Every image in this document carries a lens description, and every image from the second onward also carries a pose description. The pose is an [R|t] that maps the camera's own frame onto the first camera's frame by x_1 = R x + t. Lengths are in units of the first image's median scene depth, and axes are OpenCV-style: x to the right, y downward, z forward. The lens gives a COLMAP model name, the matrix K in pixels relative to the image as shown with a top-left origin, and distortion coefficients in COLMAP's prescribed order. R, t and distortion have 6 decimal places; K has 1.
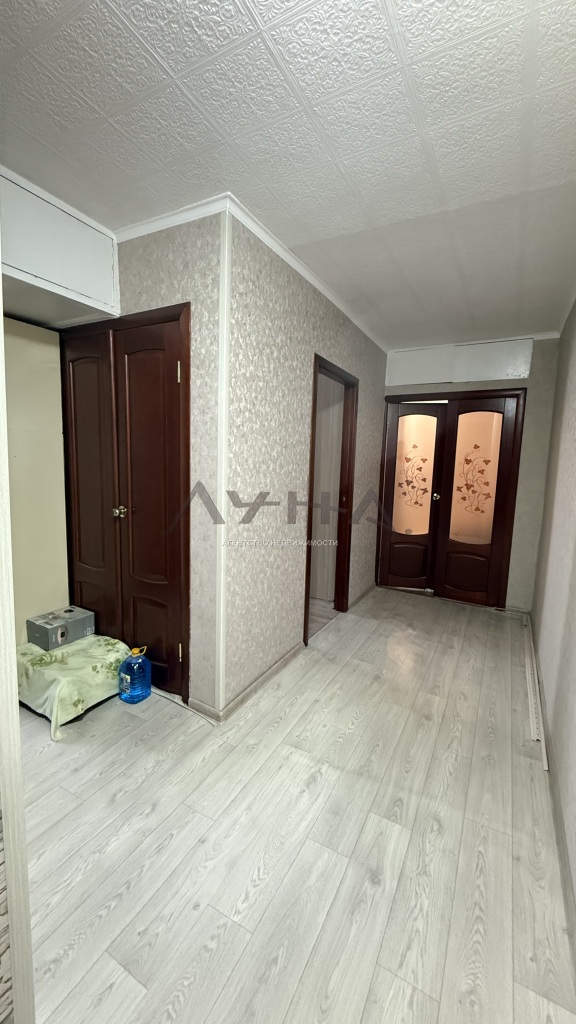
lens RADIAL K [[408.5, 0, 293.8], [0, 408.5, 522.2], [0, 0, 1]] dist [-0.002636, -0.000264]
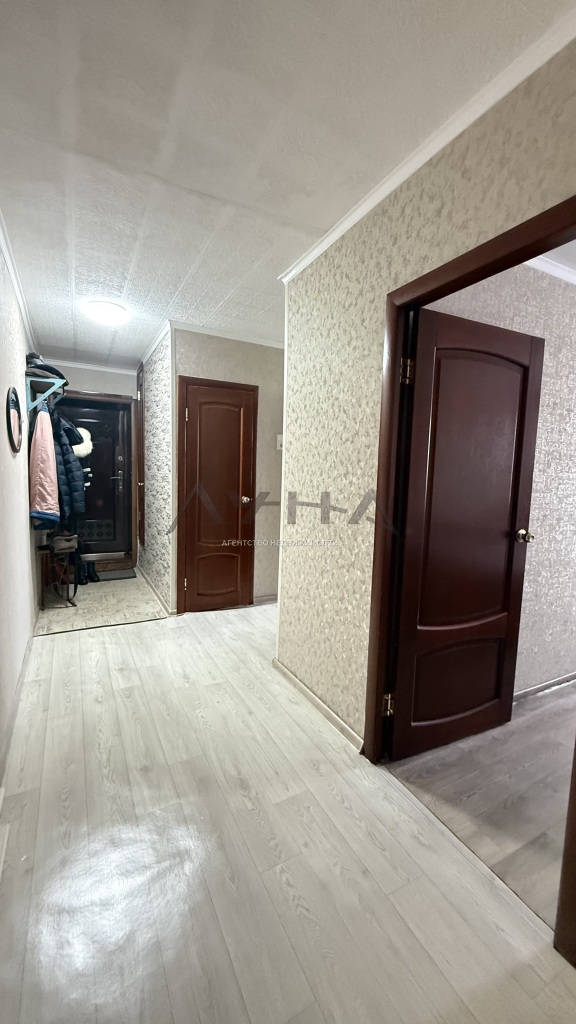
lens RADIAL K [[408.5, 0, 295.7], [0, 408.5, 503.0], [0, 0, 1]] dist [-0.002636, -0.000264]
pose [[-0.553294, 0.026996, -0.832549, 0.966513], [-0.165290, 0.976042, 0.141497, -0.251427], [0.816422, 0.215902, -0.535576, 1.826413]]
